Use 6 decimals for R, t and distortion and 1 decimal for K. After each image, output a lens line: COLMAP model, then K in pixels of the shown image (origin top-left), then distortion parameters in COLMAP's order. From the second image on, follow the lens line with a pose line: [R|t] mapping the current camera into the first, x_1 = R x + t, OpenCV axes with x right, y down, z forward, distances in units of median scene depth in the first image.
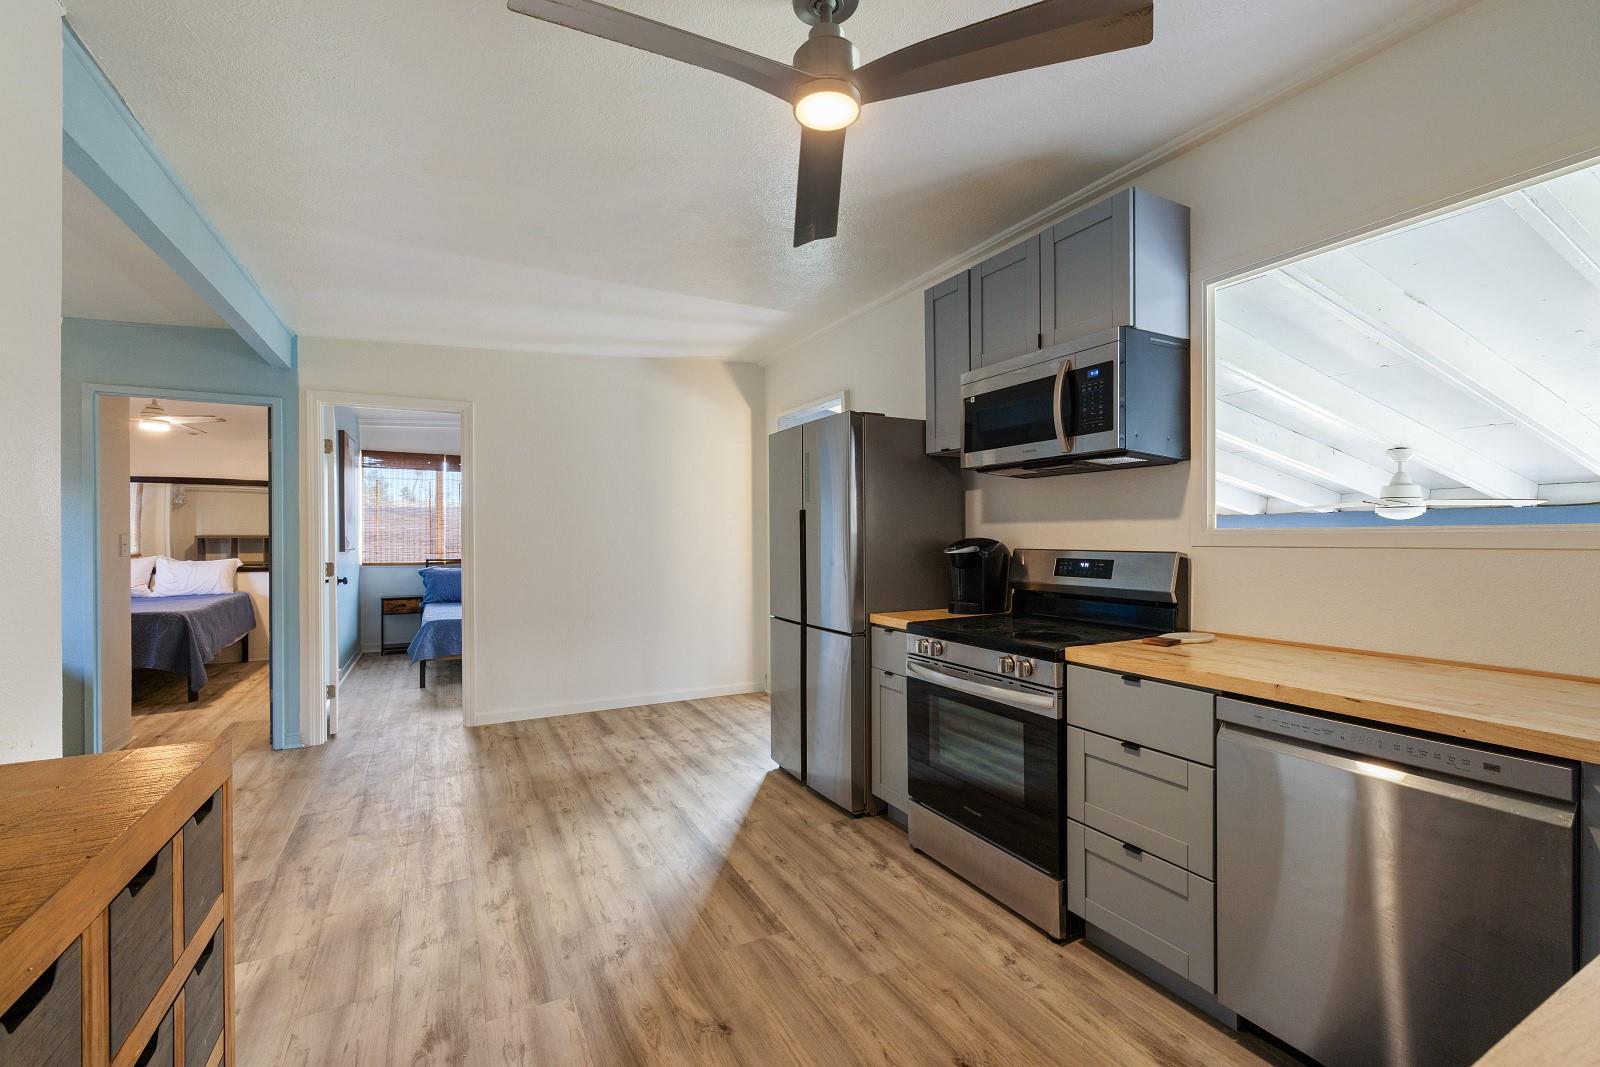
lens RADIAL K [[683.0, 0, 807.6], [0, 683.0, 538.8], [0, 0, 1]] dist [-0.001159, 0.000141]
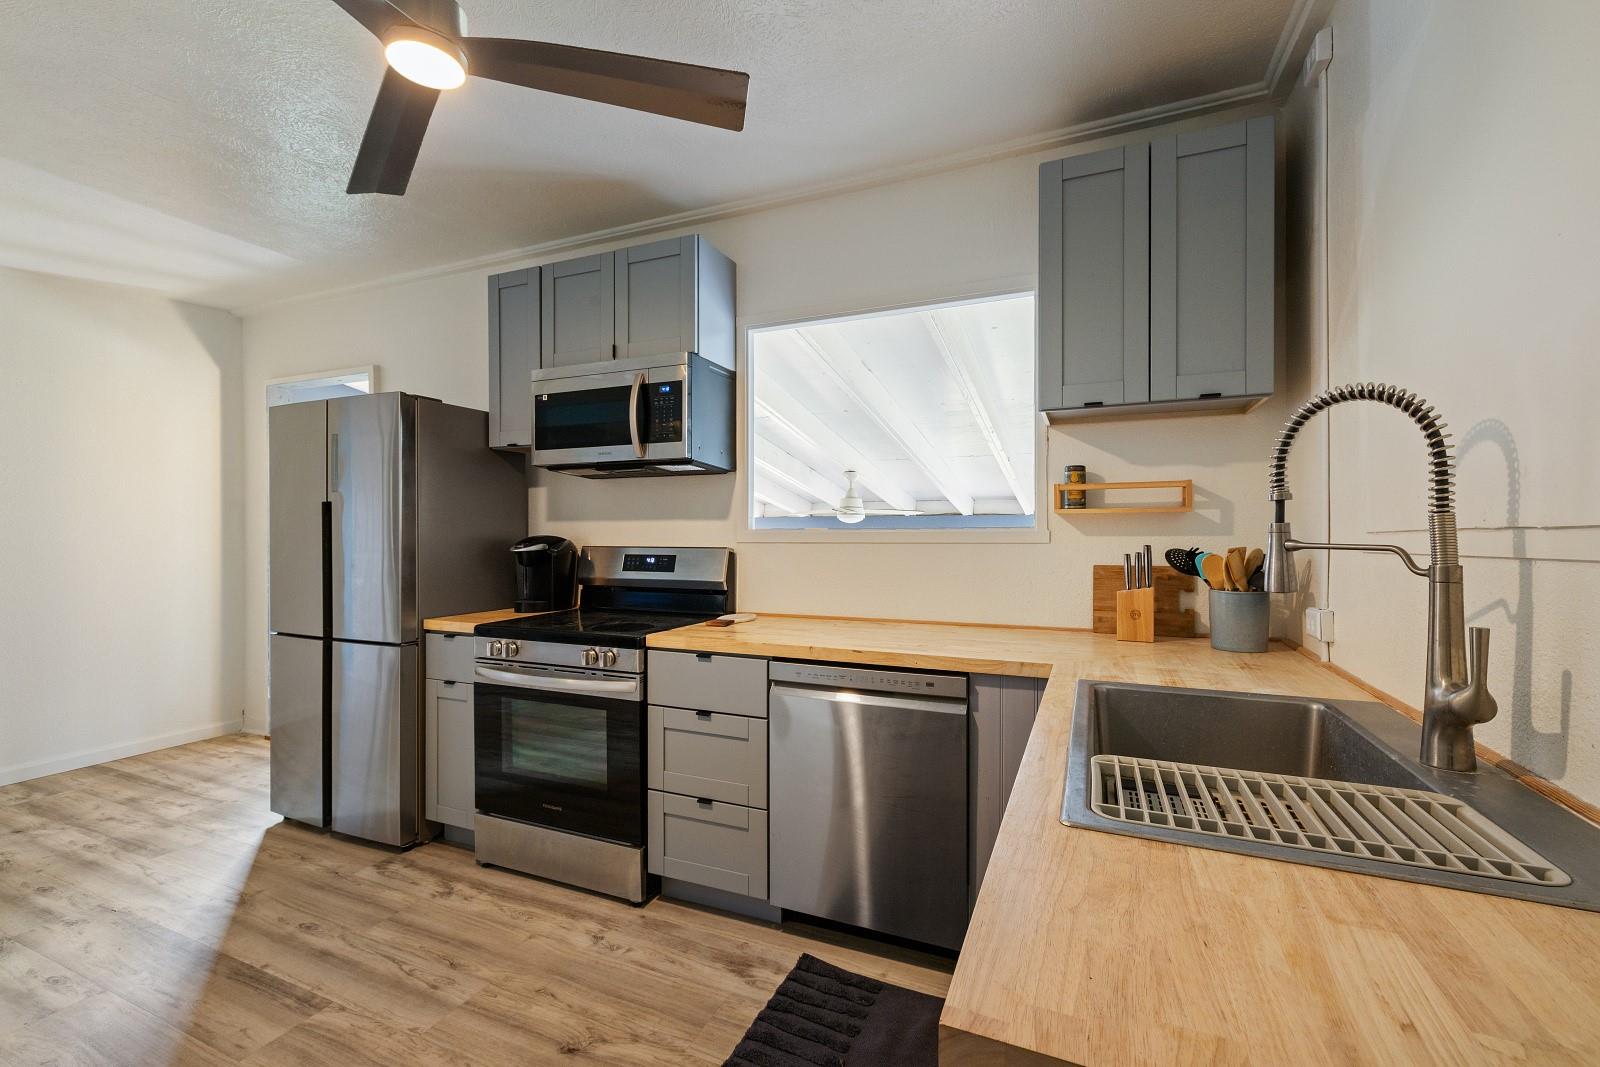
lens RADIAL K [[671.7, 0, 802.5], [0, 671.7, 534.0], [0, 0, 1]] dist [0.001100, 0.000469]
pose [[0.784274, 0.003522, 0.620405, -0.077117], [-0.000577, 0.999988, -0.004947, 0.001306], [-0.620415, 0.003522, 0.784266, -0.006141]]
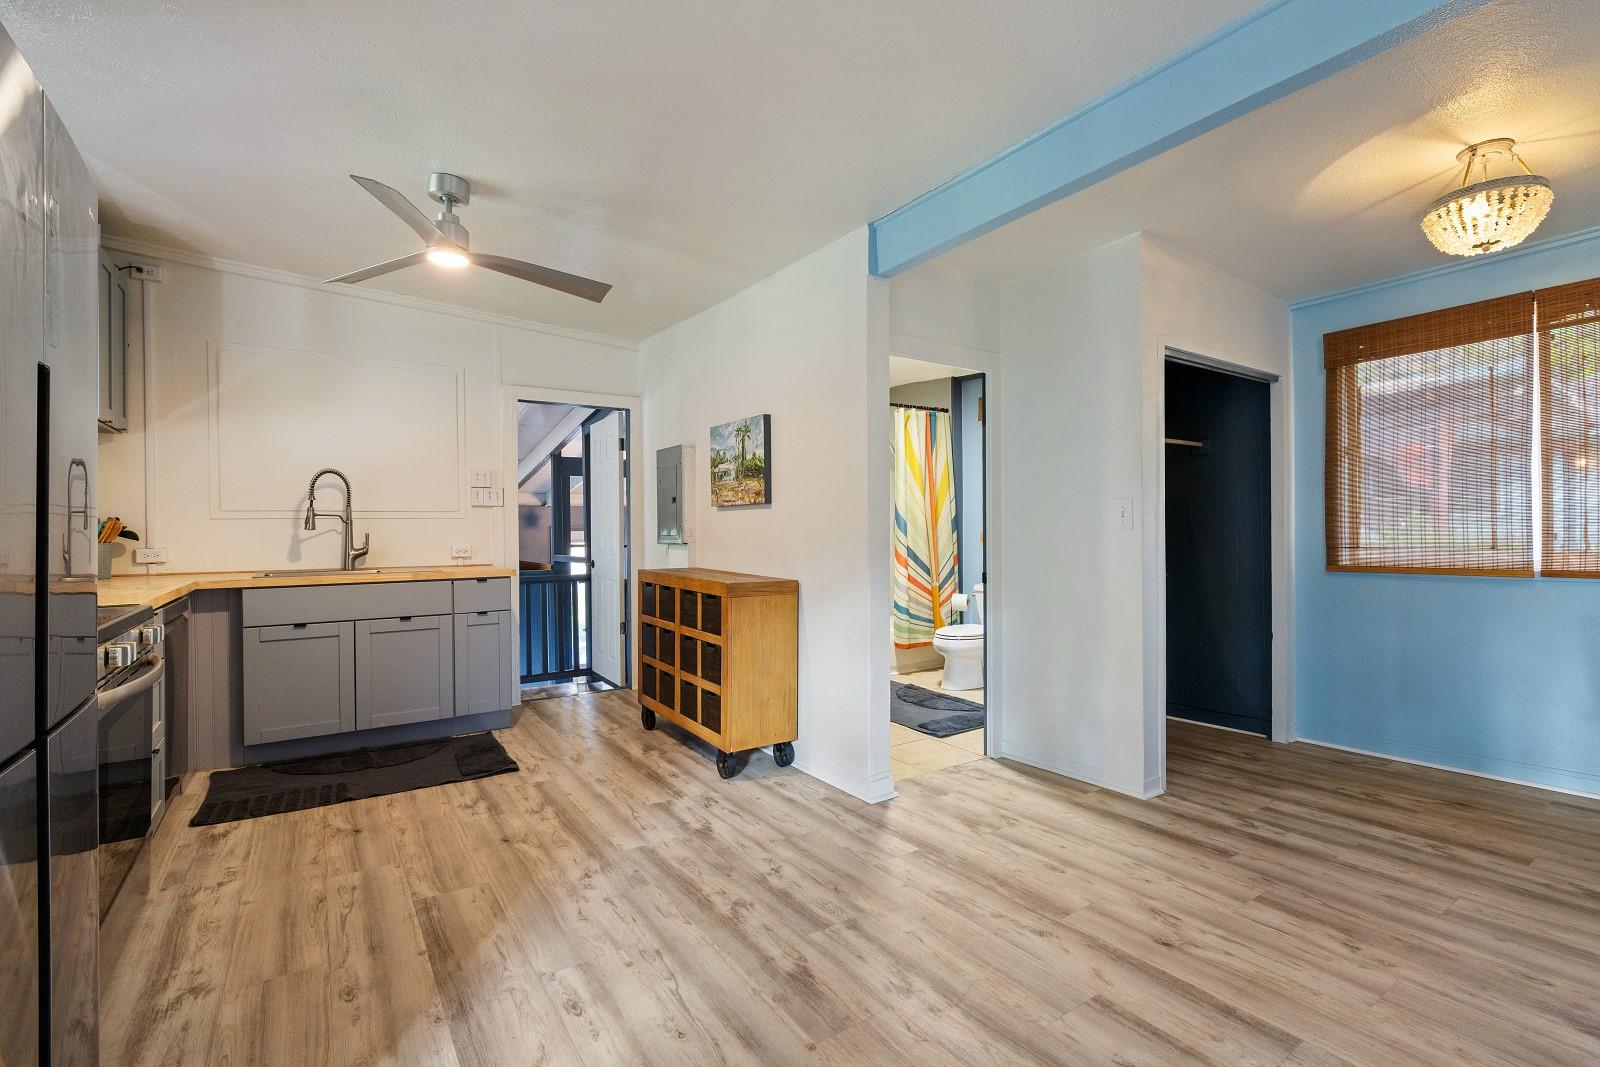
lens RADIAL K [[726.1, 0, 804.7], [0, 726.1, 541.6], [0, 0, 1]] dist [-0.002753, 0.000561]
pose [[-0.994454, 0.011446, -0.104548, -0.397515], [0.009620, 0.999793, 0.017948, 0.044120], [0.104732, 0.016843, -0.994358, 1.719639]]
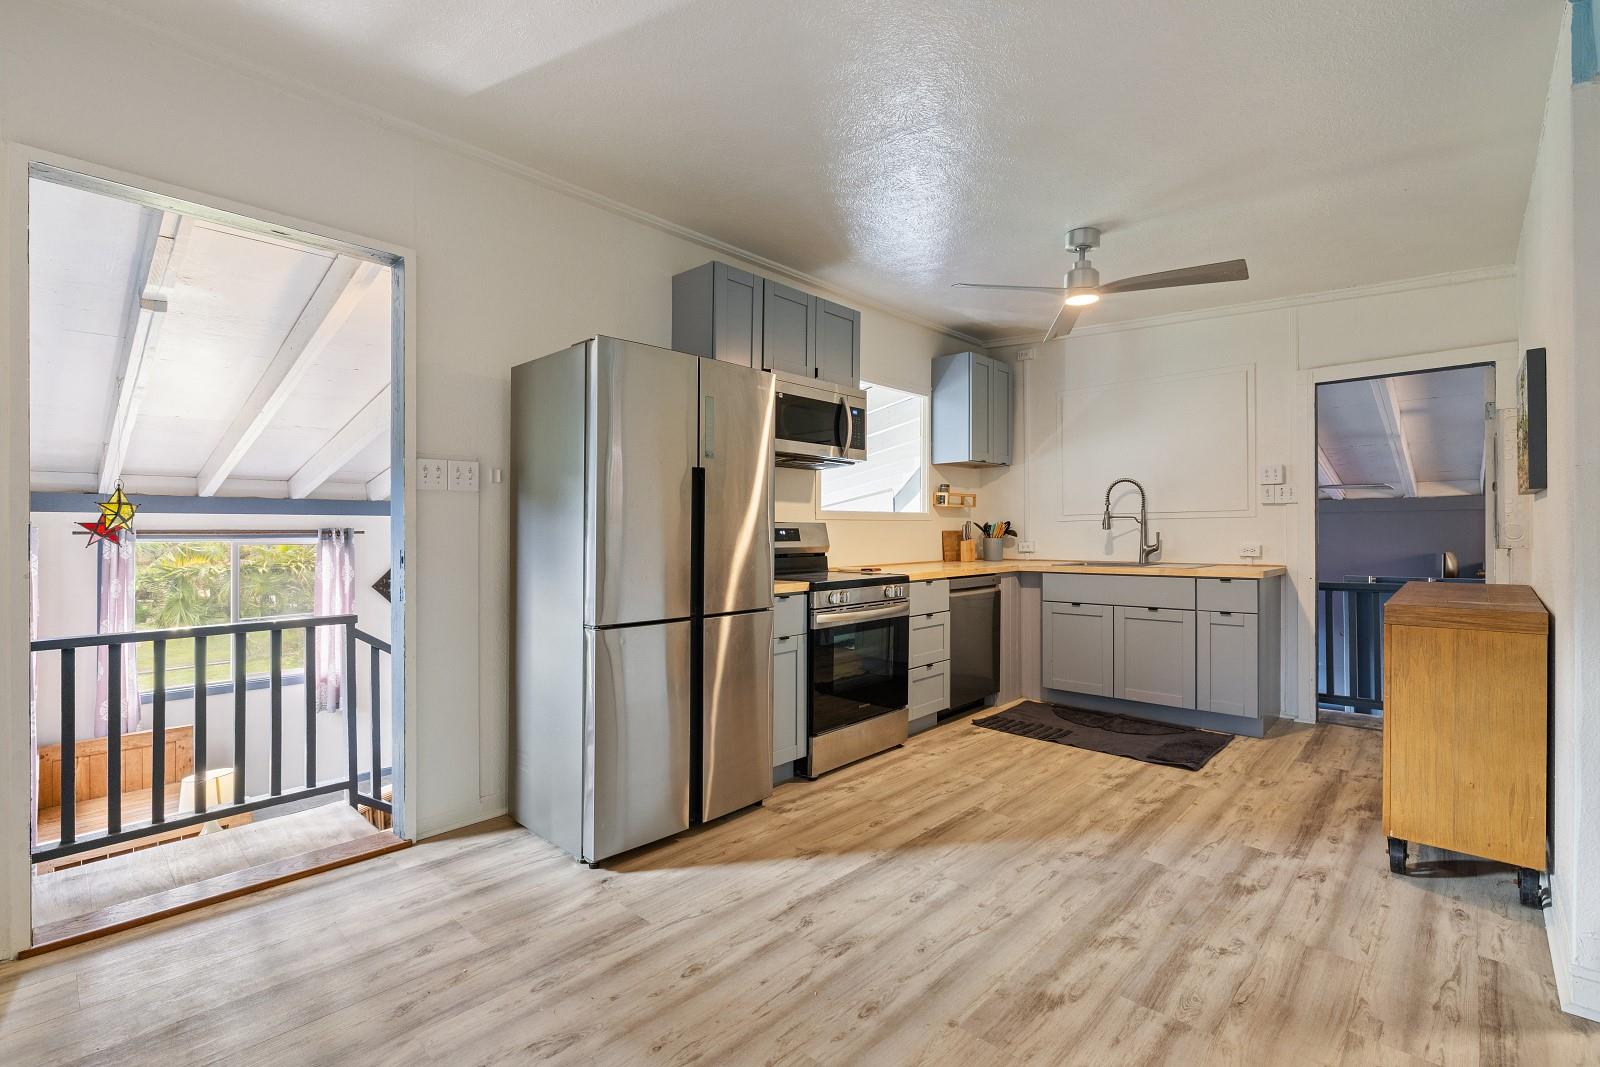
lens RADIAL K [[719.3, 0, 800.0], [0, 719.3, 533.5], [0, 0, 1]] dist [-0.002532, -0.000066]
pose [[-0.316957, 0.003646, 0.948433, -1.020830], [0.008934, 0.999960, -0.000859, 0.042435], [-0.948398, 0.008201, -0.316977, 1.451895]]
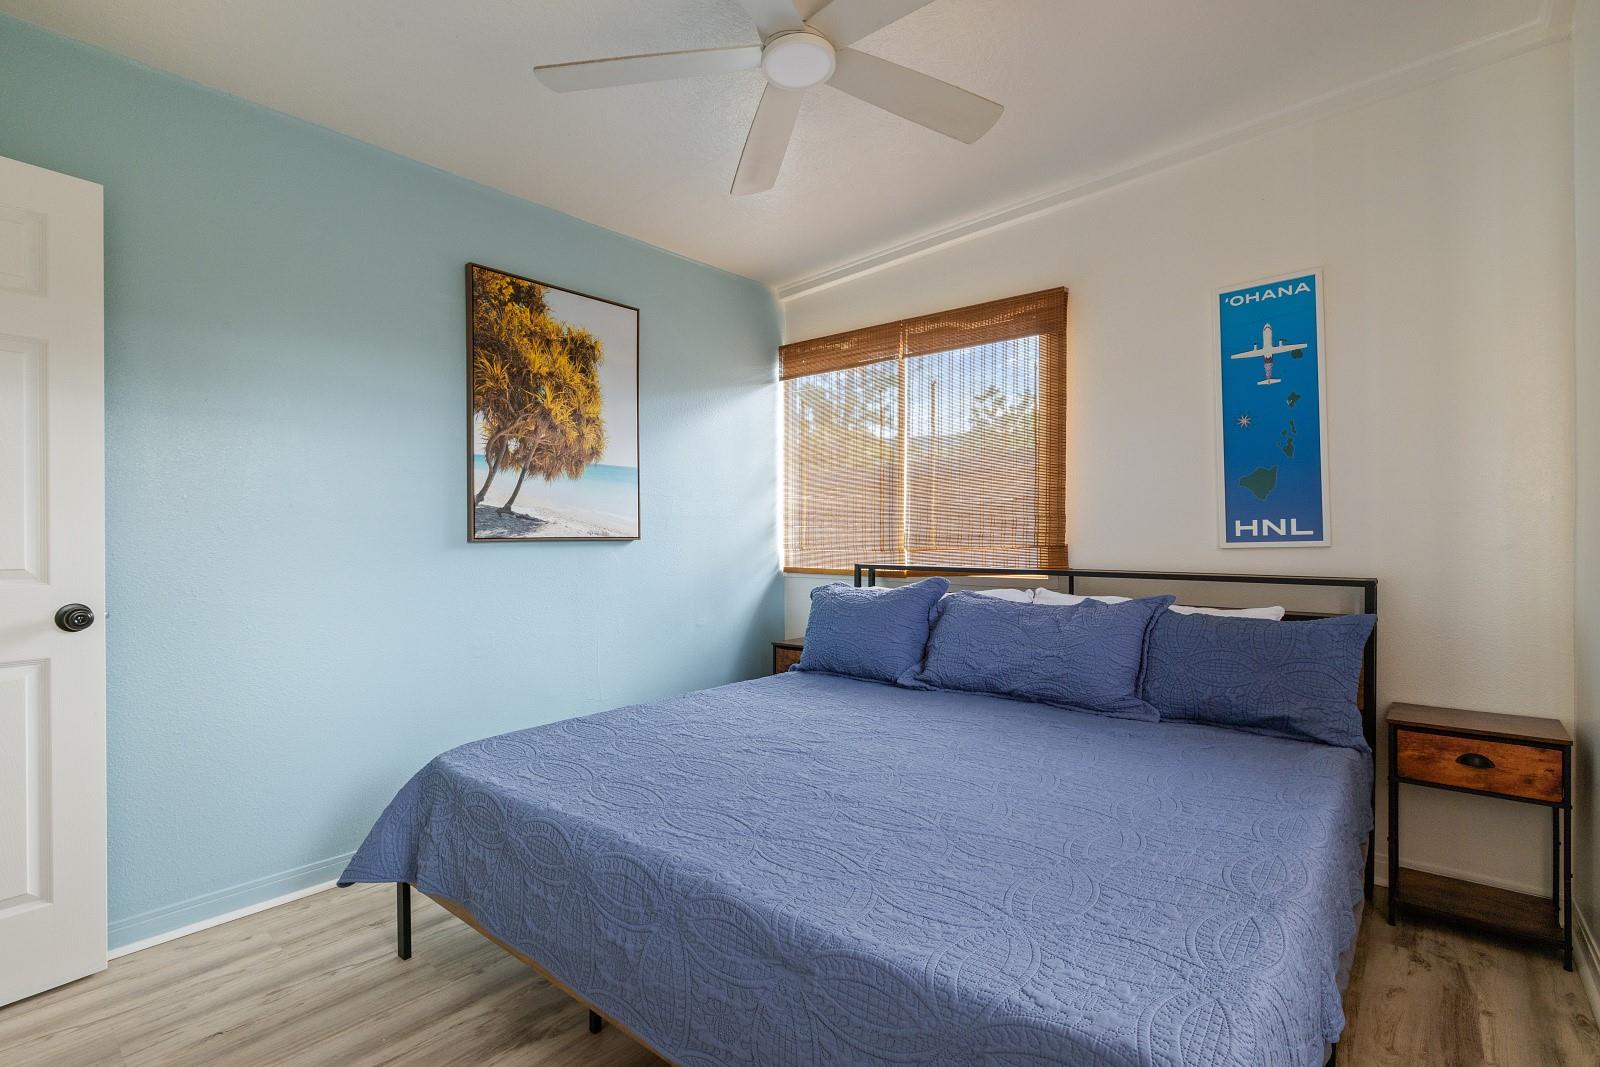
lens RADIAL K [[748.5, 0, 806.9], [0, 748.5, 537.6], [0, 0, 1]] dist [-0.002379, 0.000044]
pose [[0.367953, 0.002386, -0.929841, -0.337409], [-0.000916, 0.999997, 0.002204, 0.033624], [0.929844, 0.000041, 0.367954, 2.220805]]
